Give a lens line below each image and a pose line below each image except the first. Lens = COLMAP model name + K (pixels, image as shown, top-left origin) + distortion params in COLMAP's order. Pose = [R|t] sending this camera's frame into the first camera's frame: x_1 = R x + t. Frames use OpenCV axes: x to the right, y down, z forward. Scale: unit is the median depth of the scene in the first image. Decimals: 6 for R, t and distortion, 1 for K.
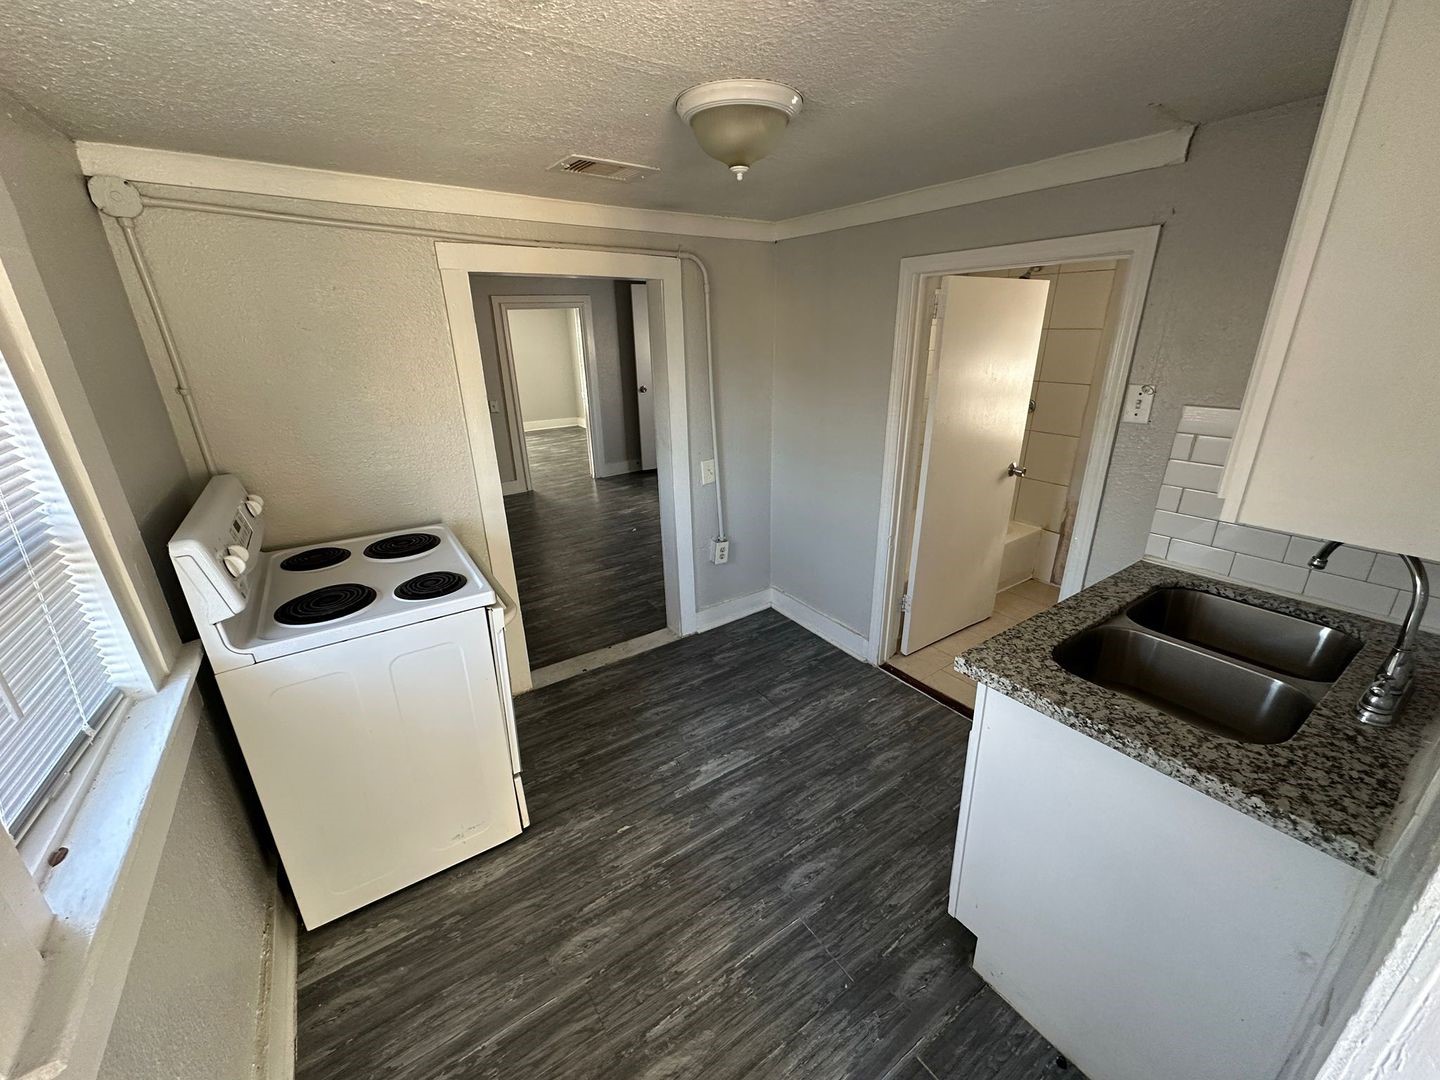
lens RADIAL K [[575.6, 0, 717.9], [0, 575.6, 539.5], [0, 0, 1]] dist [-0.001589, 0.000408]
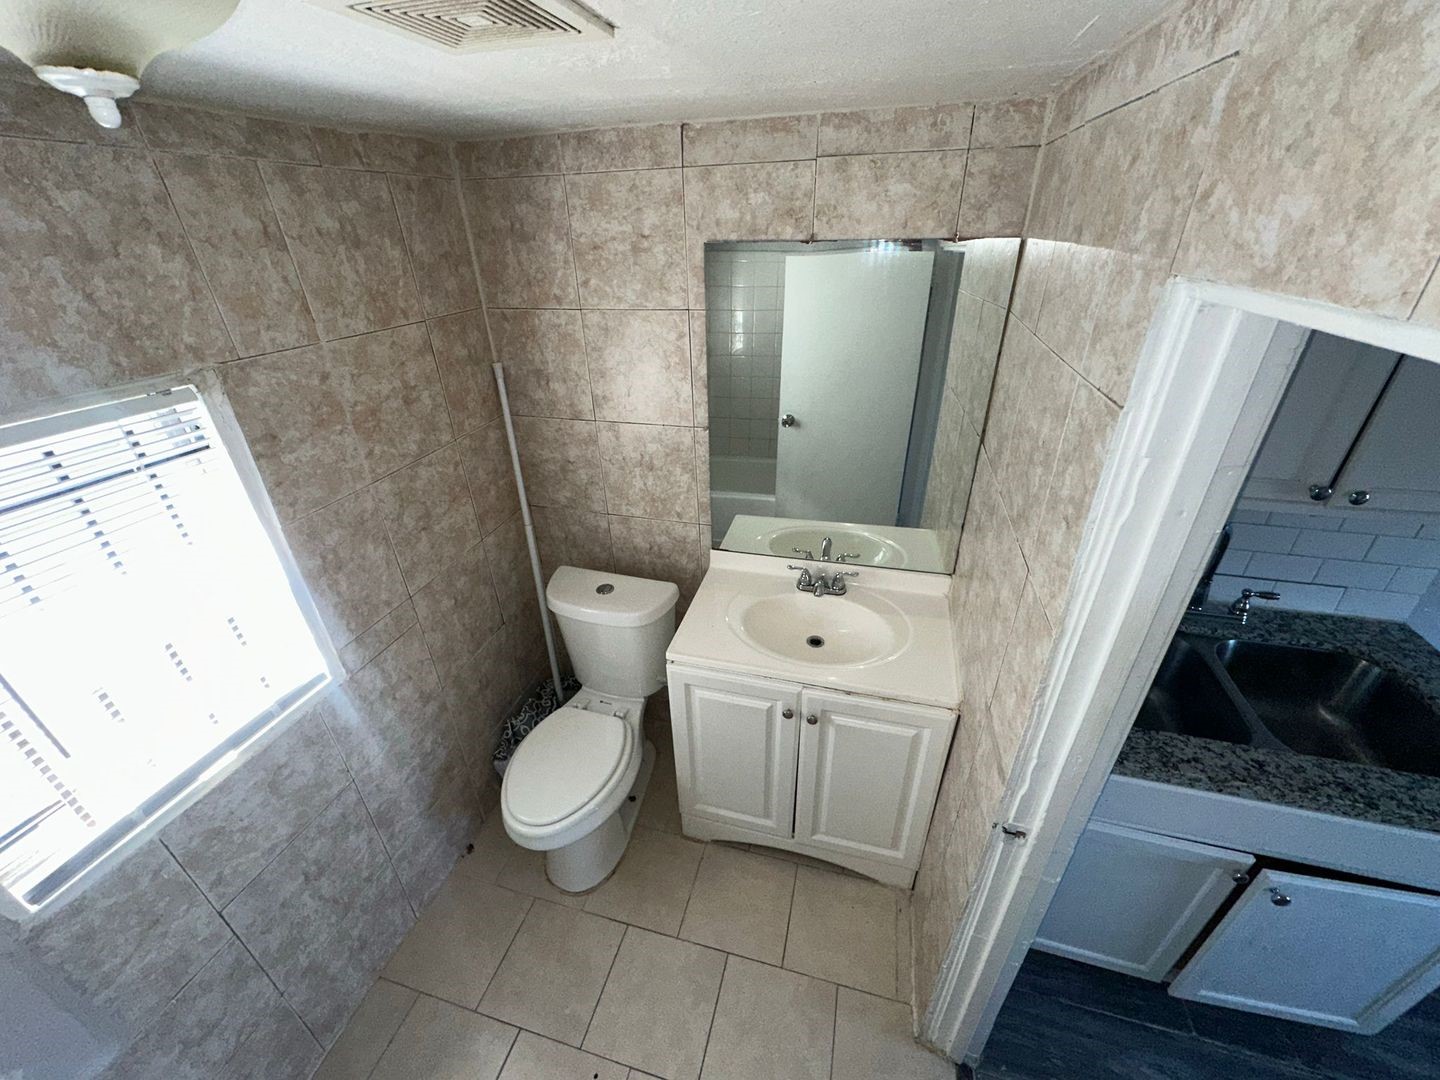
lens RADIAL K [[575.6, 0, 719.3], [0, 575.6, 540.1], [0, 0, 1]] dist [-0.001589, 0.000408]
pose [[-0.645964, -0.339645, 0.683646, 0.655563], [0.297177, 0.713029, 0.635040, -0.712543], [-0.703147, 0.613377, -0.359656, 1.448048]]
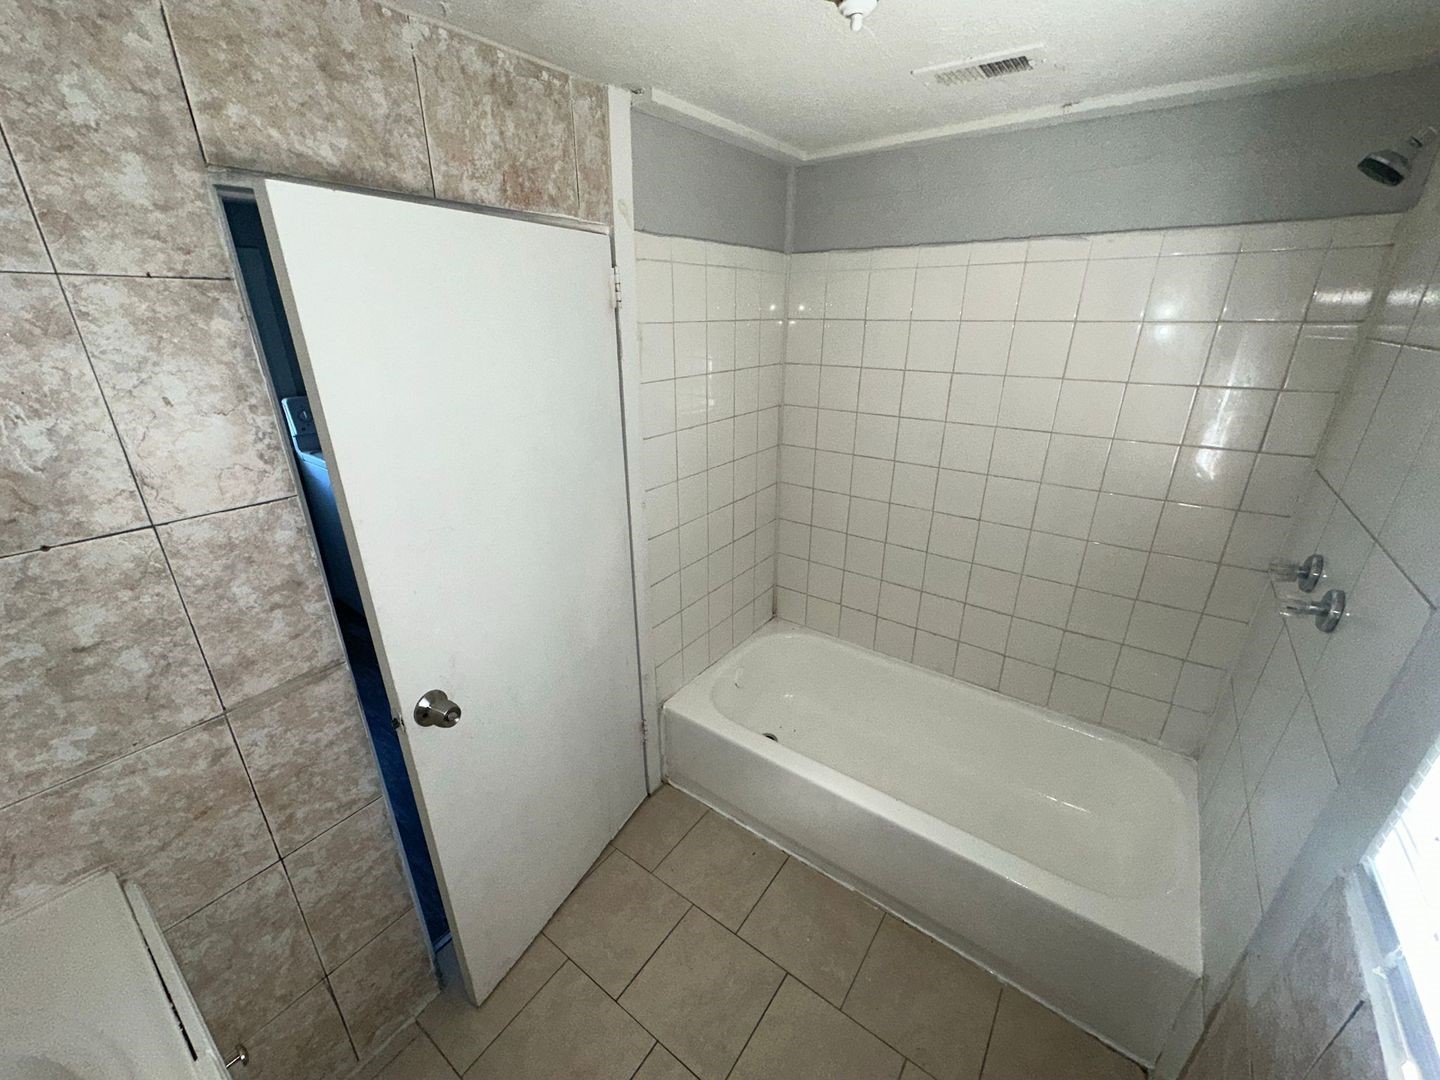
lens RADIAL K [[575.6, 0, 719.5], [0, 575.6, 538.1], [0, 0, 1]] dist [-0.001589, 0.000408]
pose [[-0.940139, 0.143948, -0.308898, 1.156094], [-0.099315, 0.751342, 0.652397, -0.947163], [0.325999, 0.644022, -0.692069, 1.352562]]
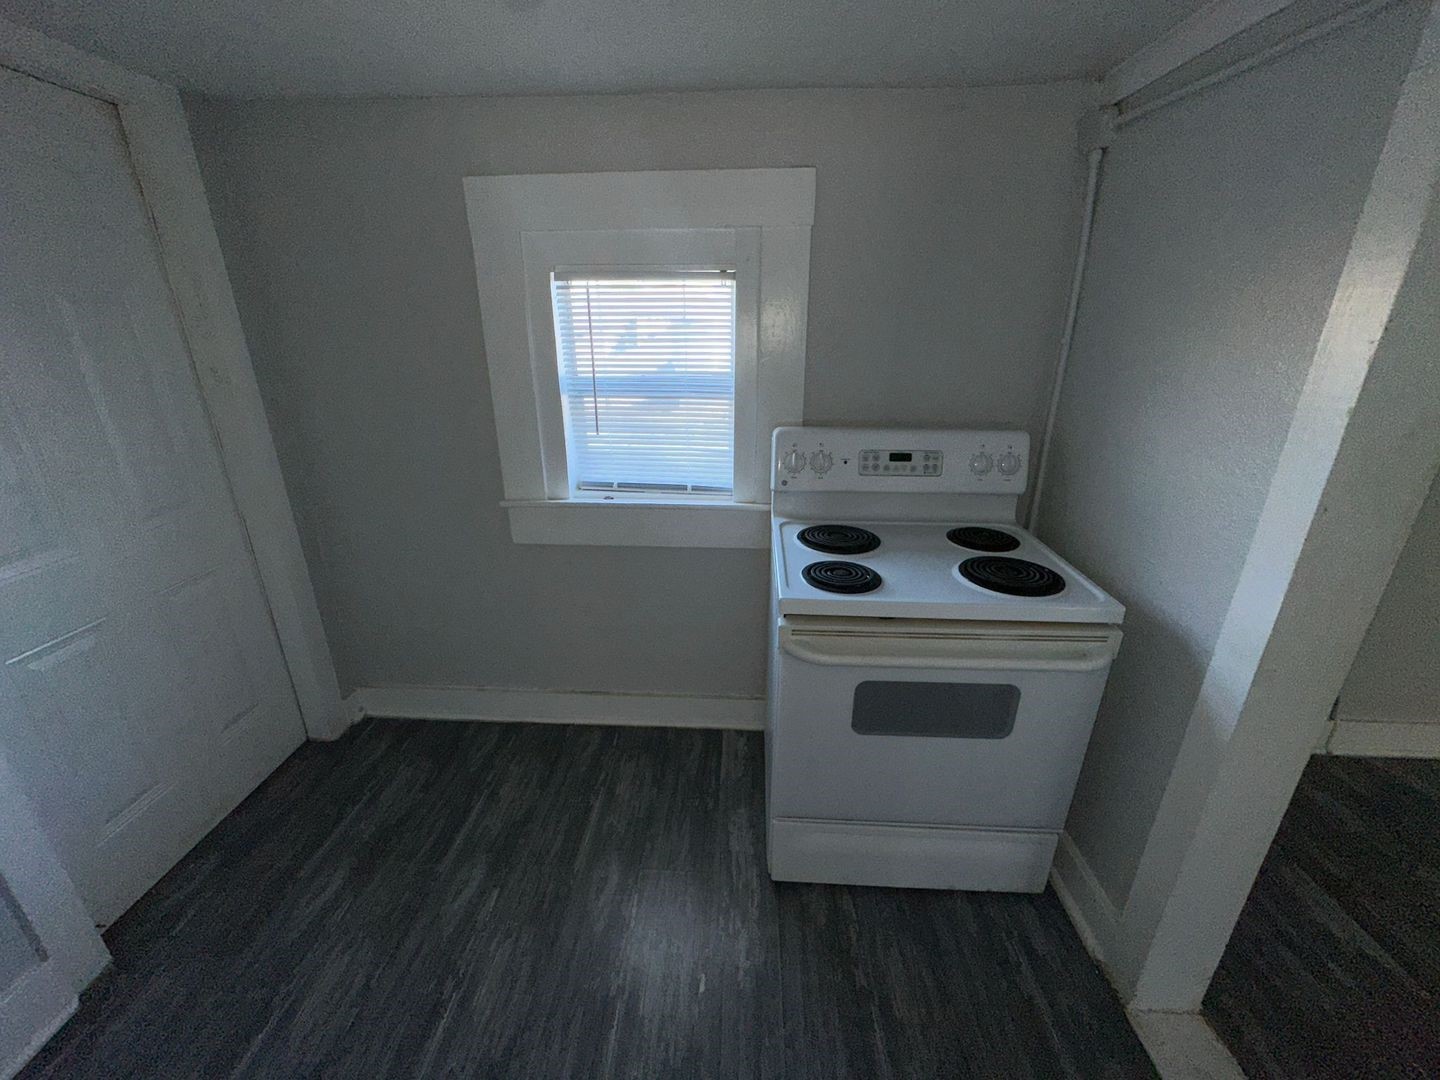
lens RADIAL K [[575.6, 0, 716.3], [0, 575.6, 541.5], [0, 0, 1]] dist [-0.001589, 0.000408]
pose [[-0.606606, 0.293971, -0.738655, 0.215827], [-0.266577, 0.800118, 0.537353, -0.362479], [0.748977, 0.522869, -0.406990, 1.181302]]
